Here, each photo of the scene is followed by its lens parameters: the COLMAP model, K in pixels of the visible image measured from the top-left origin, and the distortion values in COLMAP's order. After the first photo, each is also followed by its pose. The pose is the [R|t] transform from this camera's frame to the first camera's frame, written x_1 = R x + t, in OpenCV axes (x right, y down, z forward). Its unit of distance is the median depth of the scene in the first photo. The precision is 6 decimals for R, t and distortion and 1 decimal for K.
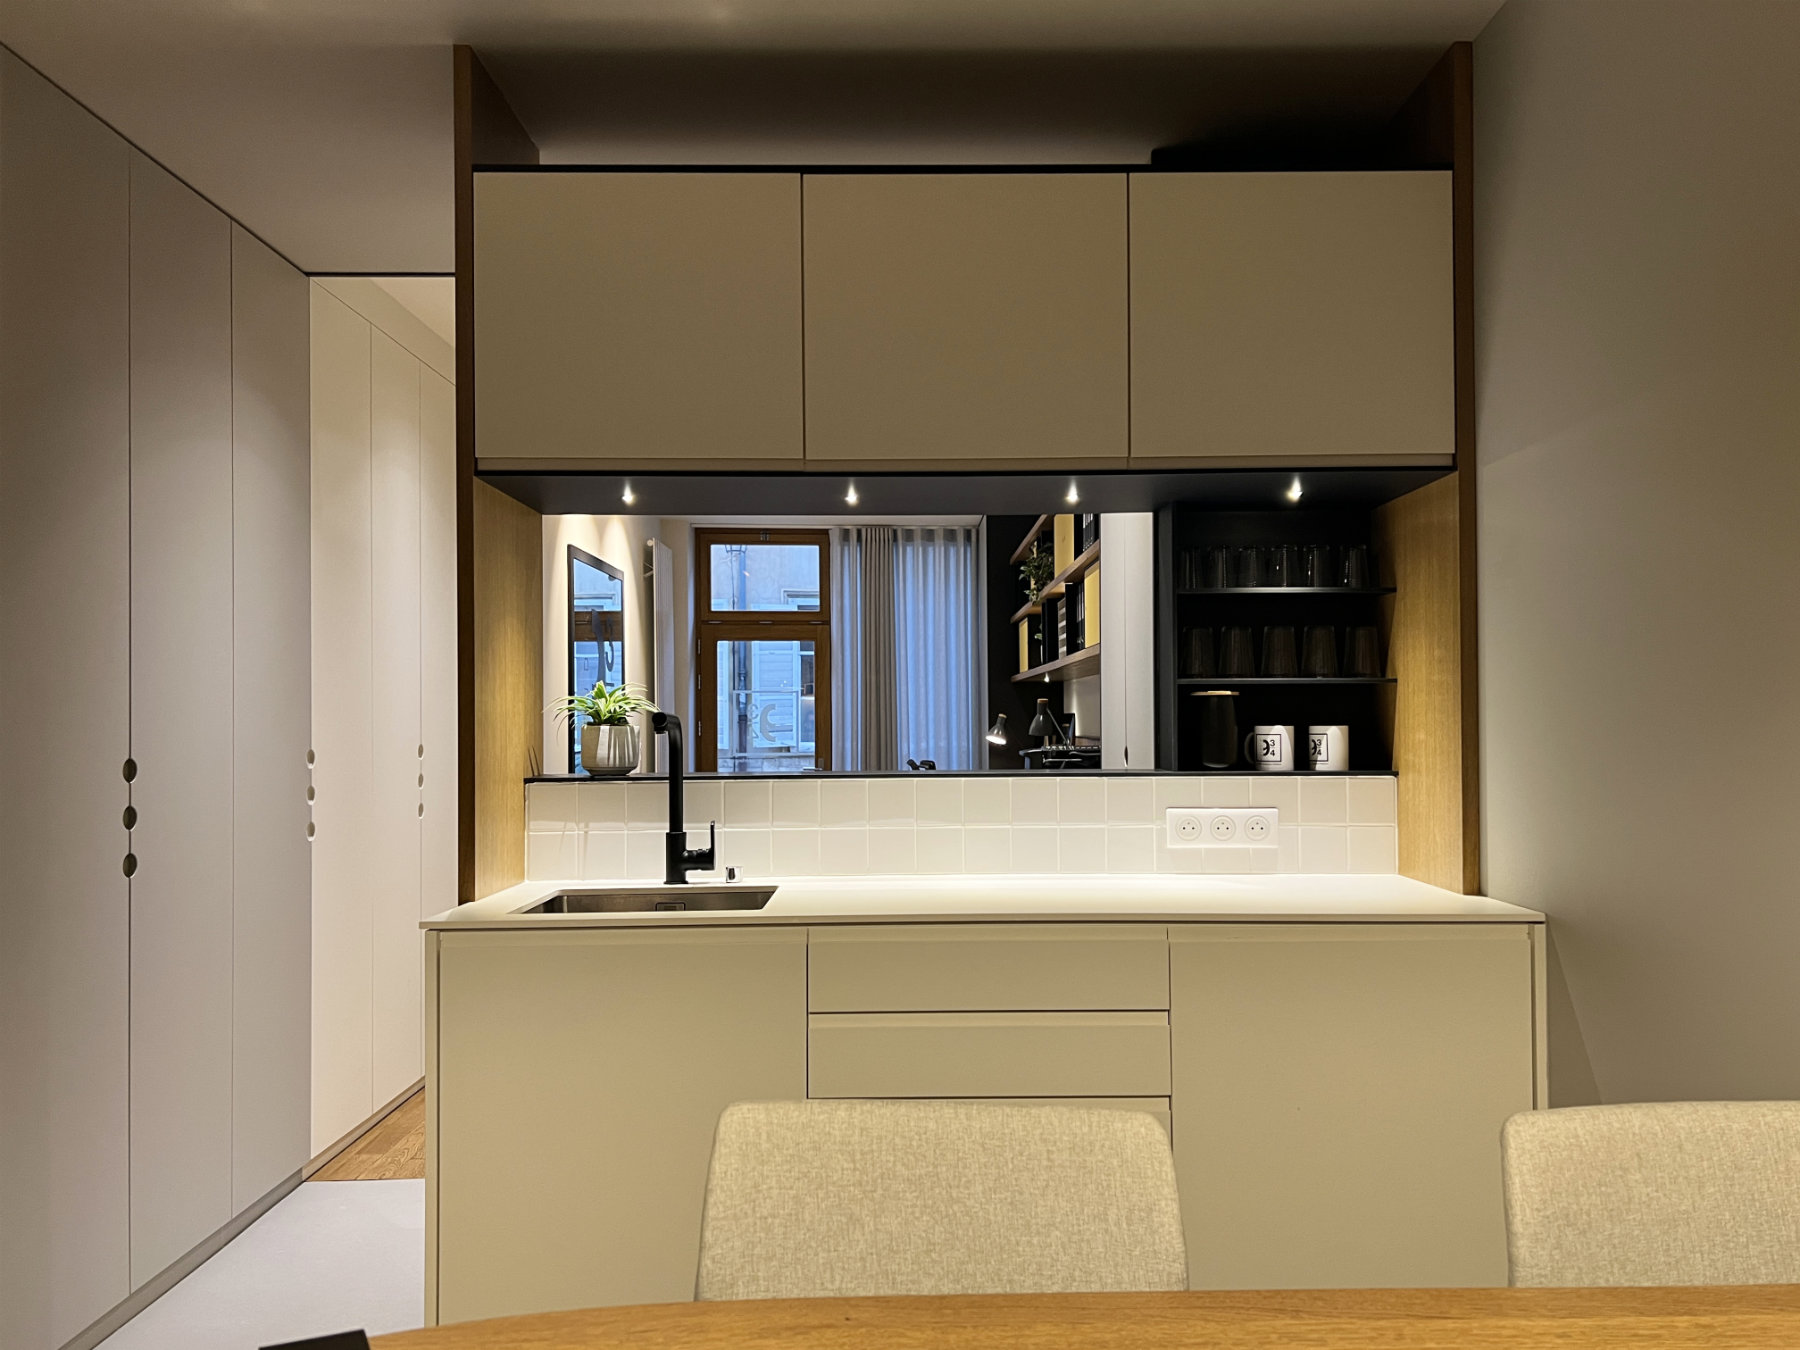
lens RADIAL K [[1385.0, 0, 900.0], [0, 1385.0, 675.0], [0, 0, 1]] dist [0.065715, -0.058694]
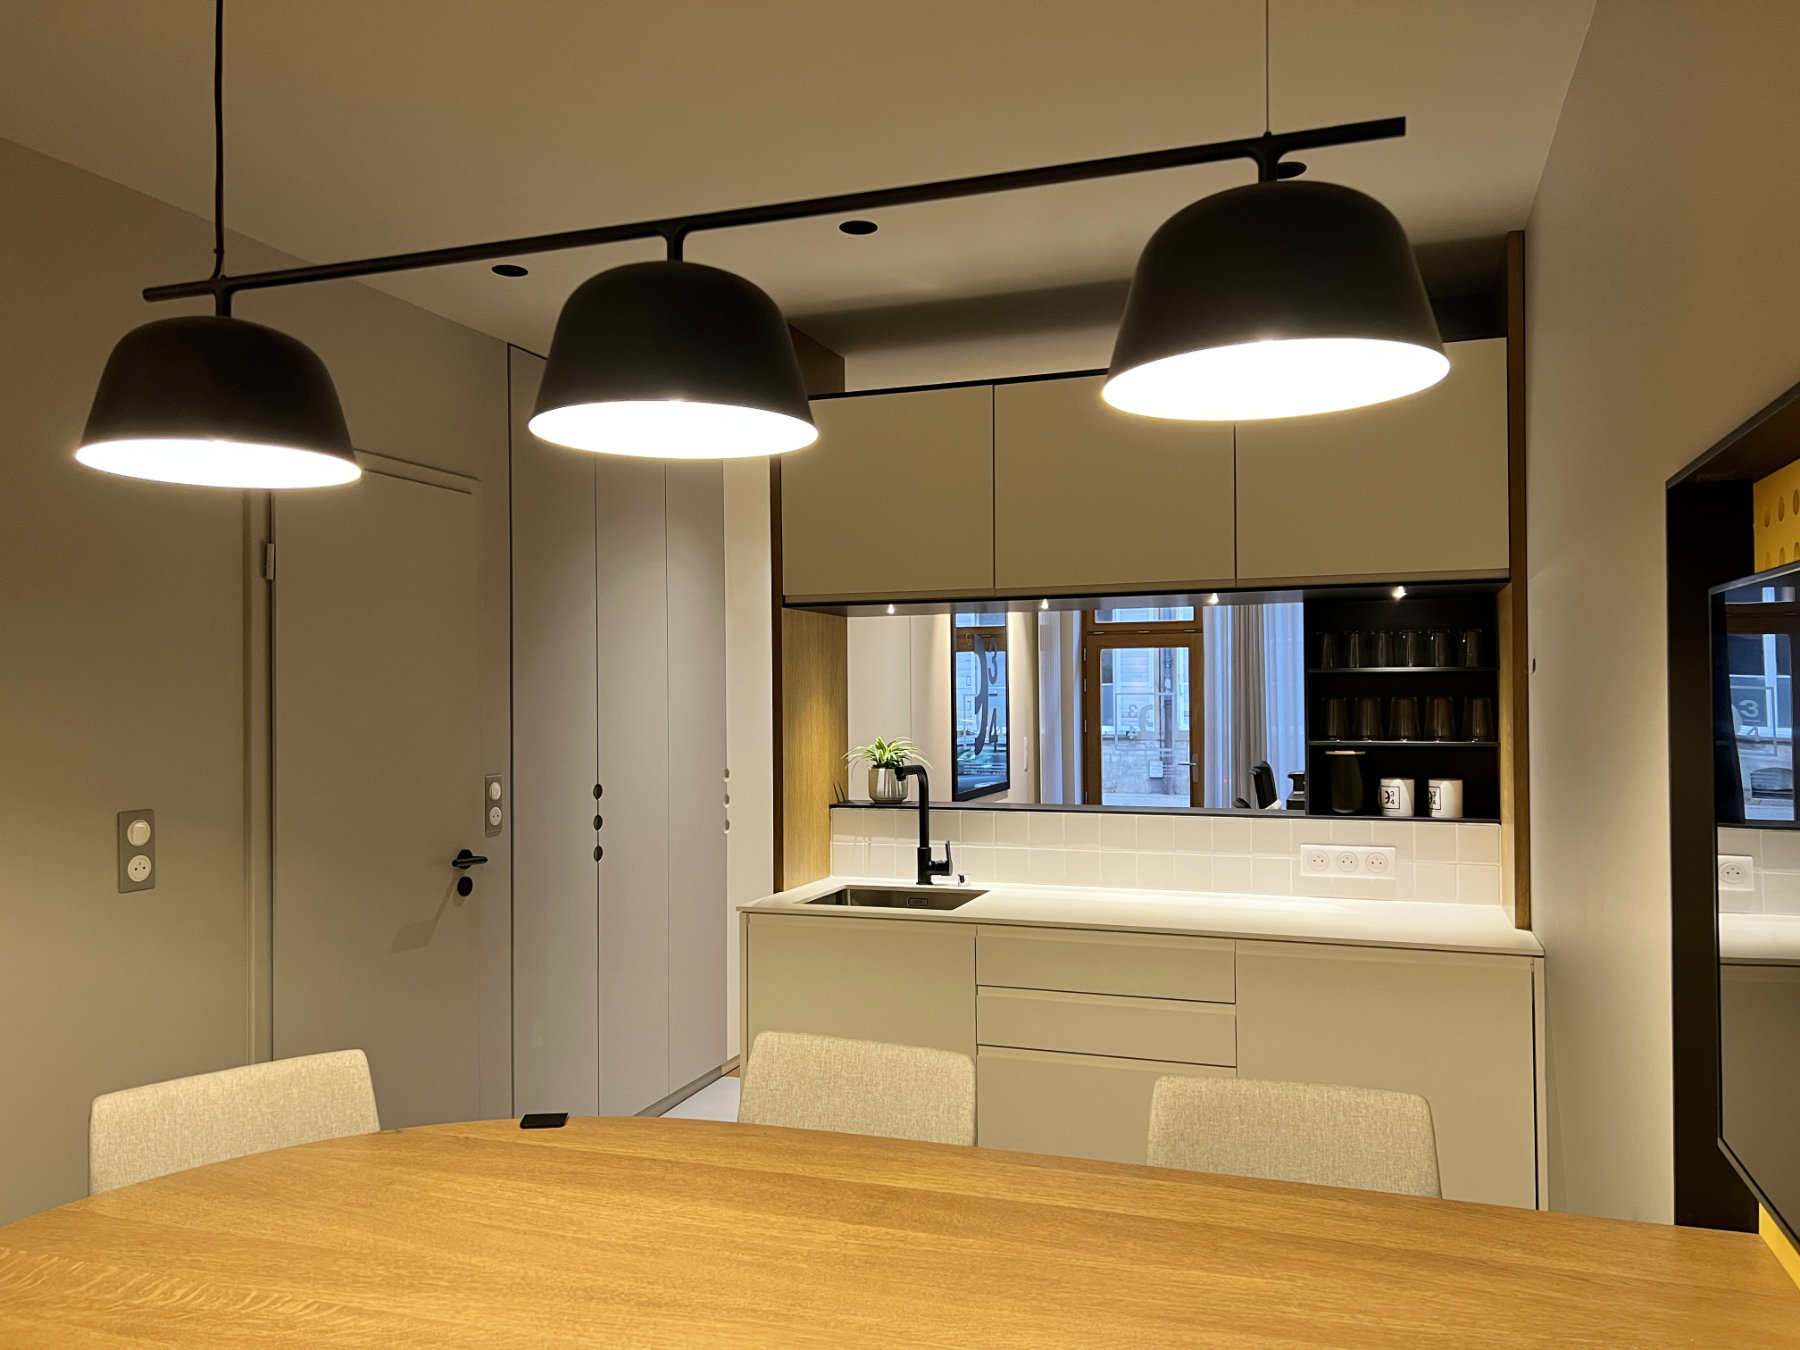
lens RADIAL K [[1331.9, 0, 900.0], [0, 1331.9, 675.0], [0, 0, 1]] dist [0.090348, -0.133818]
pose [[0.938741, -0.004438, -0.344596, 0.274280], [0.012913, 0.999668, 0.022301, -0.089707], [0.344382, -0.025384, 0.938486, -0.265210]]
